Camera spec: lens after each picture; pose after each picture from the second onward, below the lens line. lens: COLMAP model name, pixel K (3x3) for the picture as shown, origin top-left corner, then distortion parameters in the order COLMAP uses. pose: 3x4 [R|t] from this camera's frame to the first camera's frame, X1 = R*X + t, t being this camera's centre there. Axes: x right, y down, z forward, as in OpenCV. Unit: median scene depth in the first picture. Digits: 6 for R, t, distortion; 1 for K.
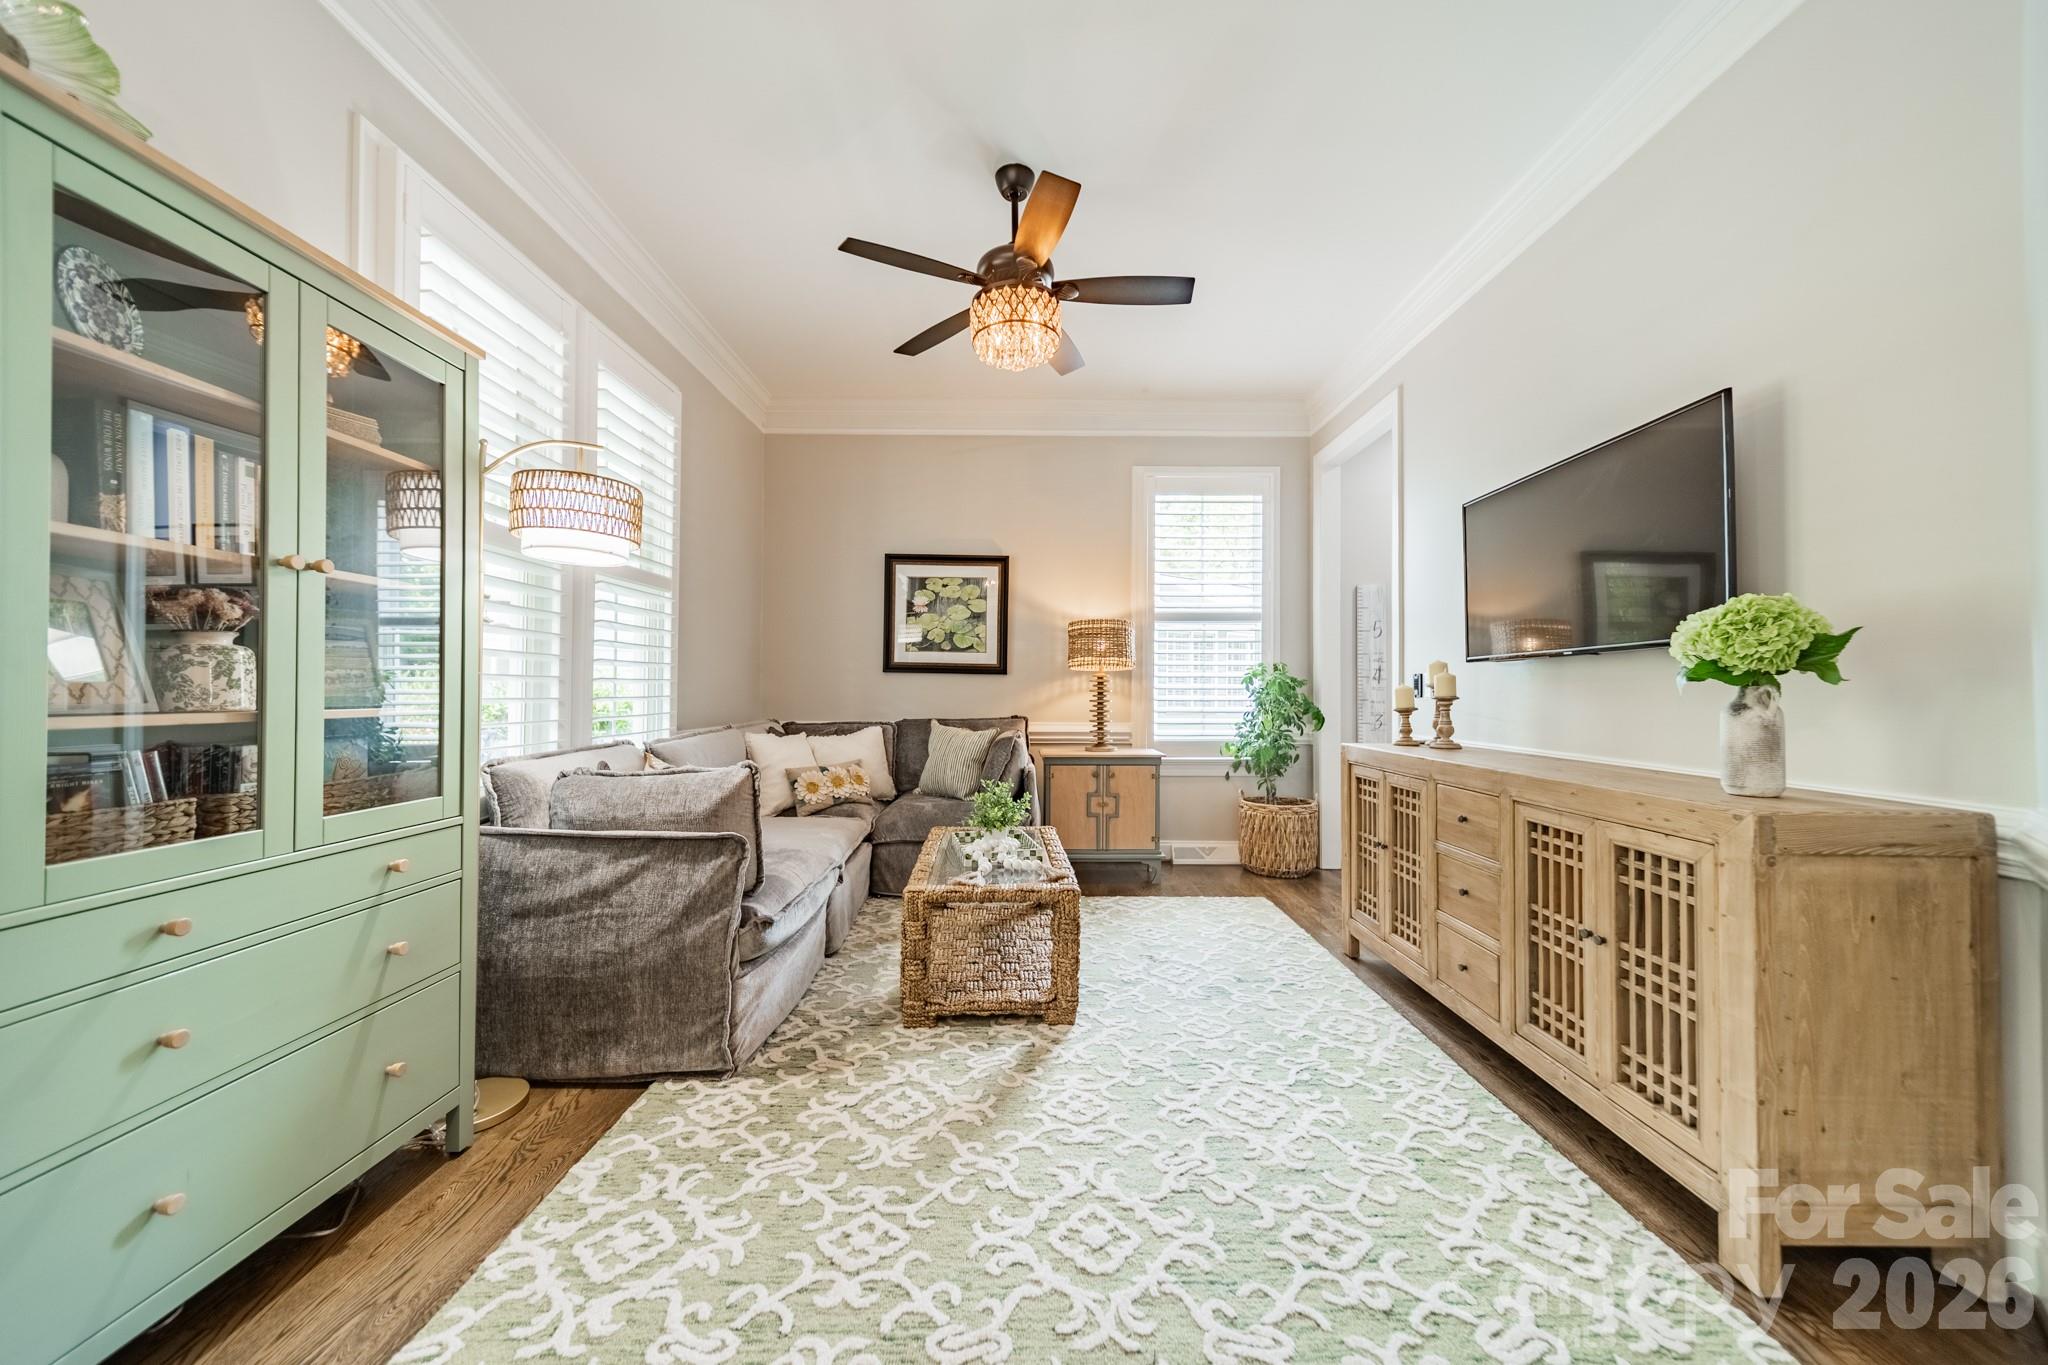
lens RADIAL K [[727.0, 0, 1029.7], [0, 727.0, 680.6], [0, 0, 1]] dist [0.006732, -0.000185]
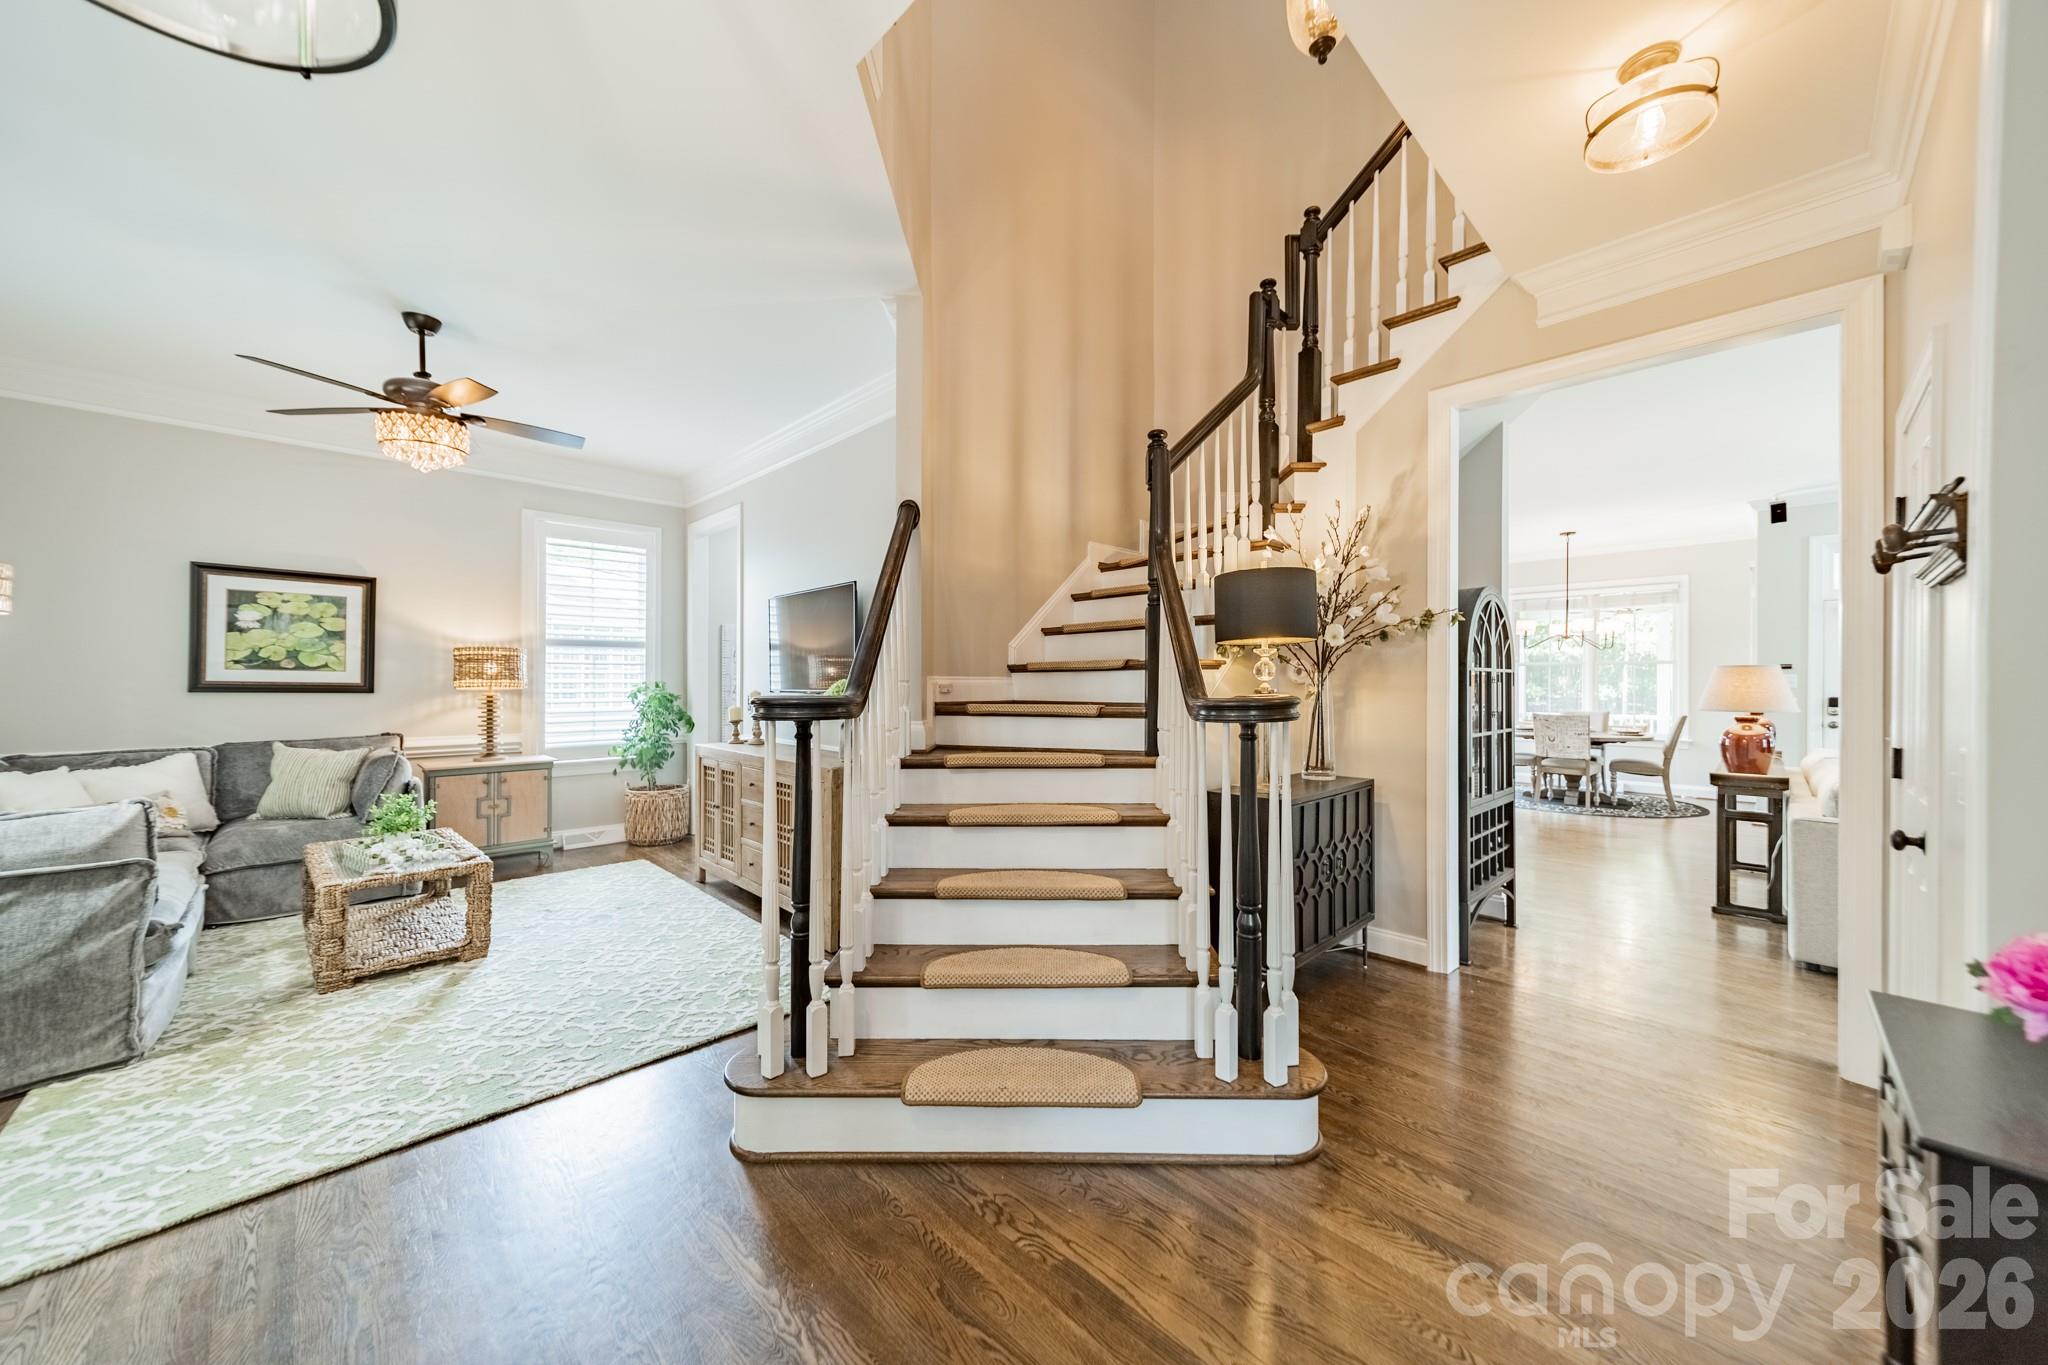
lens RADIAL K [[727.0, 0, 1031.3], [0, 727.0, 683.5], [0, 0, 1]] dist [0.006732, -0.000185]
pose [[0.716305, -0.004745, 0.697772, -0.171583], [-0.010641, 0.999786, 0.017722, -0.098855], [-0.697707, -0.020119, 0.716101, -0.758537]]
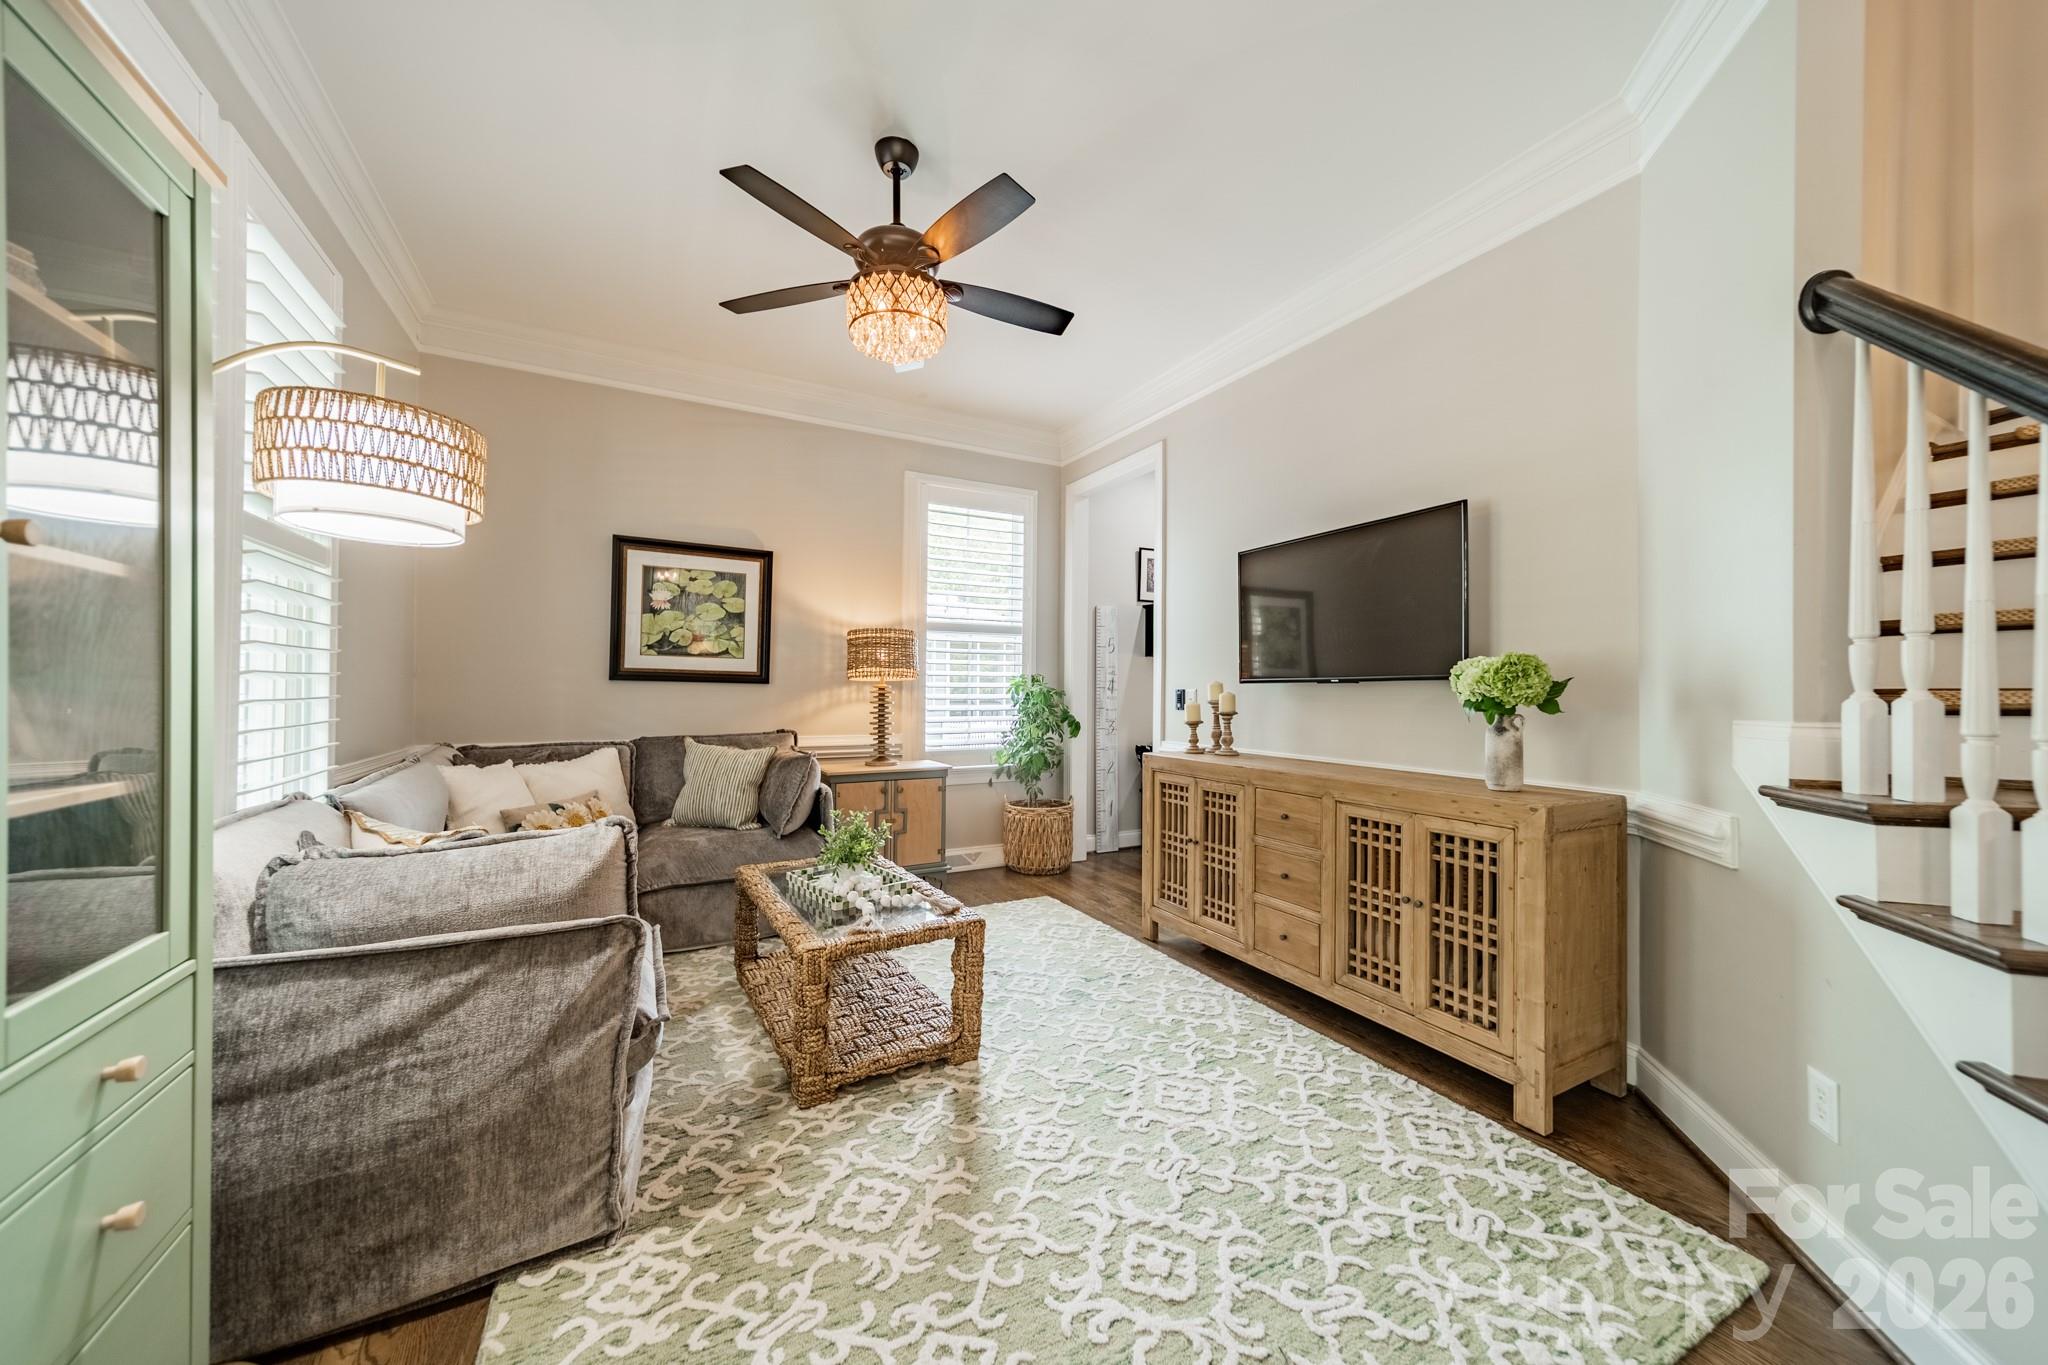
lens RADIAL K [[727.0, 0, 1028.0], [0, 727.0, 685.6], [0, 0, 1]] dist [0.006732, -0.000185]
pose [[0.881495, 0.004381, 0.472174, -0.343328], [-0.010107, 0.999903, 0.009591, -0.035540], [-0.472086, -0.013227, 0.881453, 0.120064]]
